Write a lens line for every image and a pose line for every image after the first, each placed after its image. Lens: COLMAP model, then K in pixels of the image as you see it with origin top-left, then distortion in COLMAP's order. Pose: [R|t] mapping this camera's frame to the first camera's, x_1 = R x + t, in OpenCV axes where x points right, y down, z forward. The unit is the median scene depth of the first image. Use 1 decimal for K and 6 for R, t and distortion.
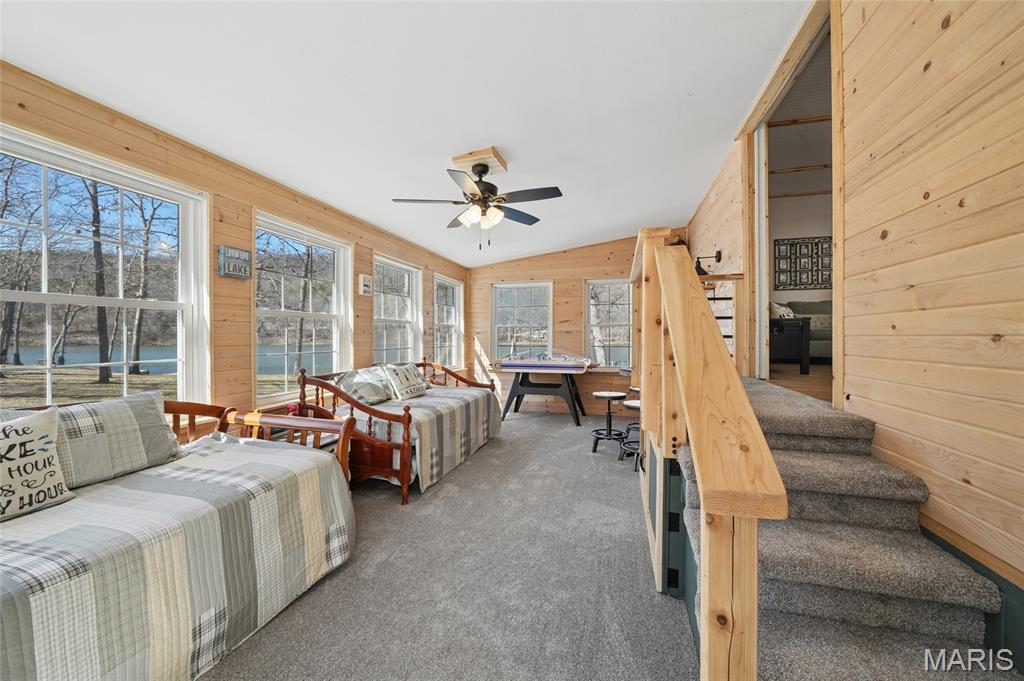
lens RADIAL K [[381.4, 0, 481.6], [0, 381.4, 337.9], [0, 0, 1]] dist [-0.003118, 0.000501]
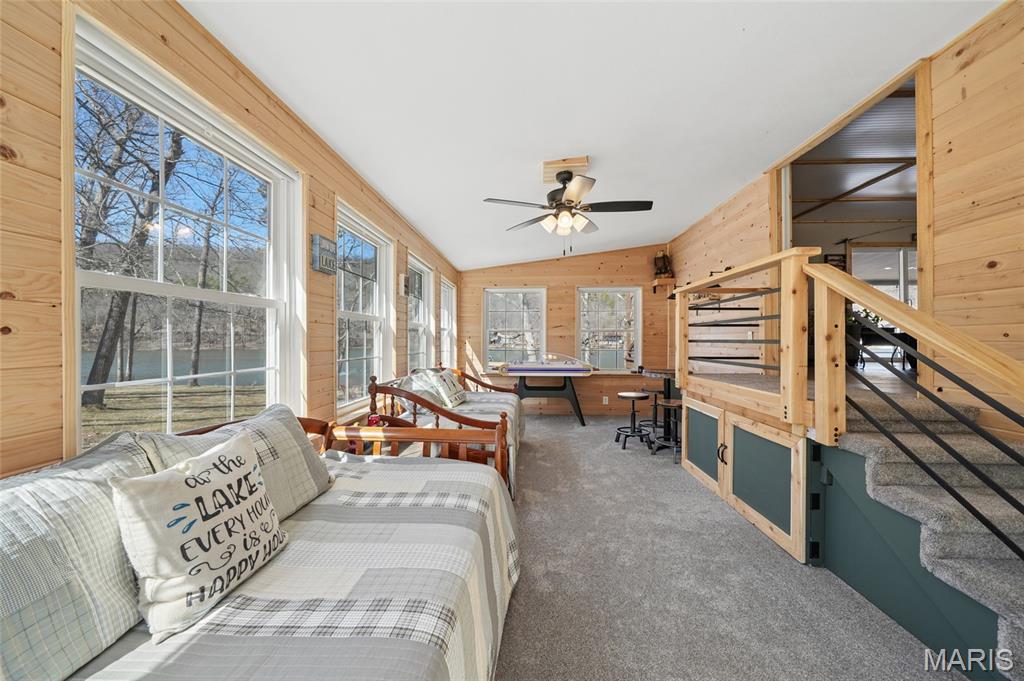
lens RADIAL K [[381.4, 0, 488.2], [0, 381.4, 340.5], [0, 0, 1]] dist [-0.003118, 0.000501]
pose [[0.972737, 0.003110, 0.231891, -0.444868], [-0.002139, 0.999988, -0.004442, 0.000147], [-0.231902, 0.003824, 0.972732, 0.060999]]
